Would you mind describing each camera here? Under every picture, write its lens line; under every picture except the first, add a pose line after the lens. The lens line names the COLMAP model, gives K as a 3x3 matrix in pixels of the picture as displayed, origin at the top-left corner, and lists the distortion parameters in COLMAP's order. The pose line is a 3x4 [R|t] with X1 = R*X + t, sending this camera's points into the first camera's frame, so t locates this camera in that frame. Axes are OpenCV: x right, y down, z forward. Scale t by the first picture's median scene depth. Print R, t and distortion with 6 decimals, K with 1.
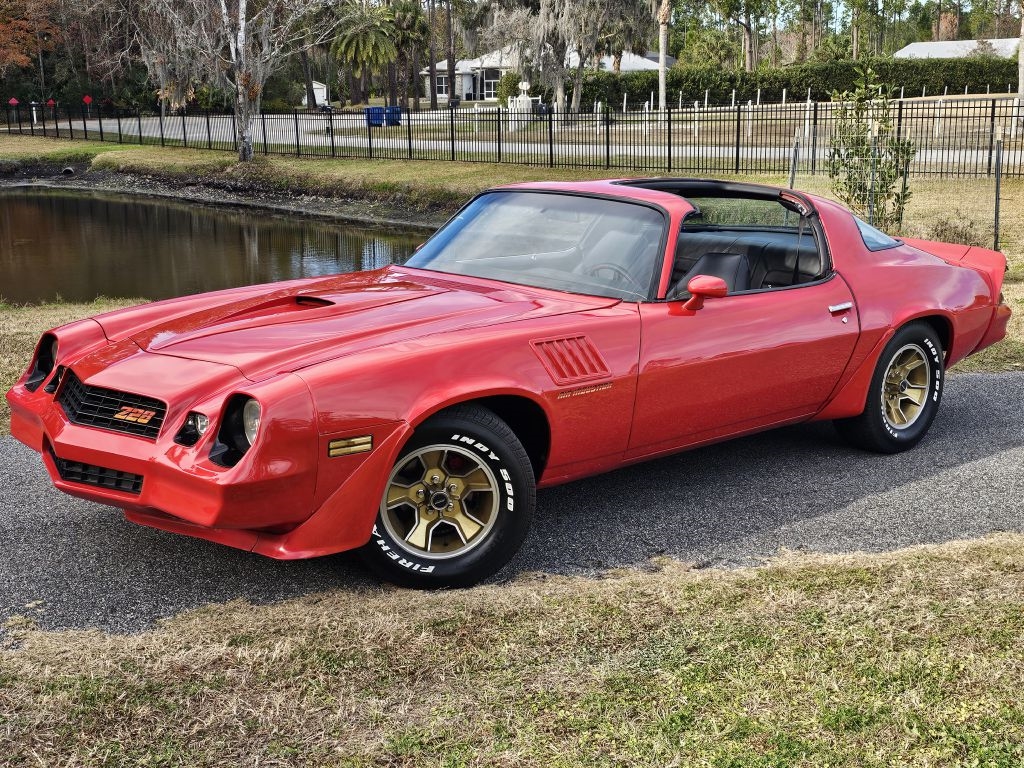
lens RADIAL K [[1309.7, 0, 512.0], [0, 1309.7, 384.0], [0, 0, 1]] dist [0.214839, -0.820244]
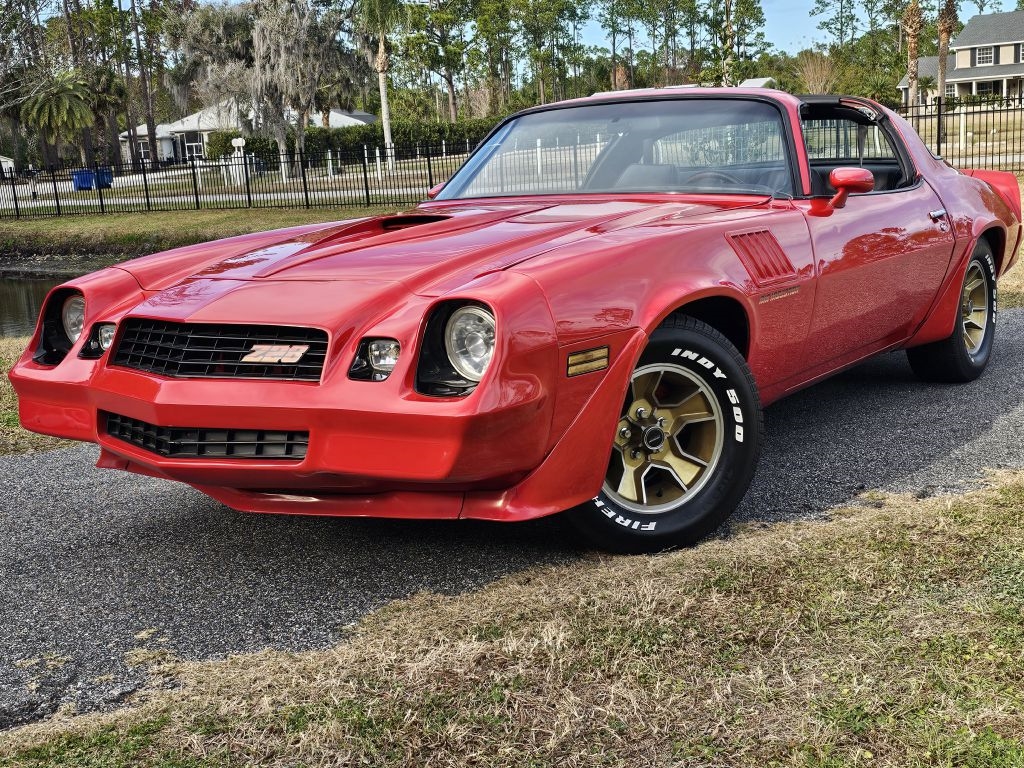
lens RADIAL K [[1297.7, 0, 512.0], [0, 1297.7, 384.0], [0, 0, 1]] dist [0.109492, -0.205805]
pose [[0.970245, -0.089702, 0.224894, -0.305514], [0.100194, 0.994329, -0.035659, 0.075101], [-0.220420, 0.057131, 0.973730, 0.257905]]
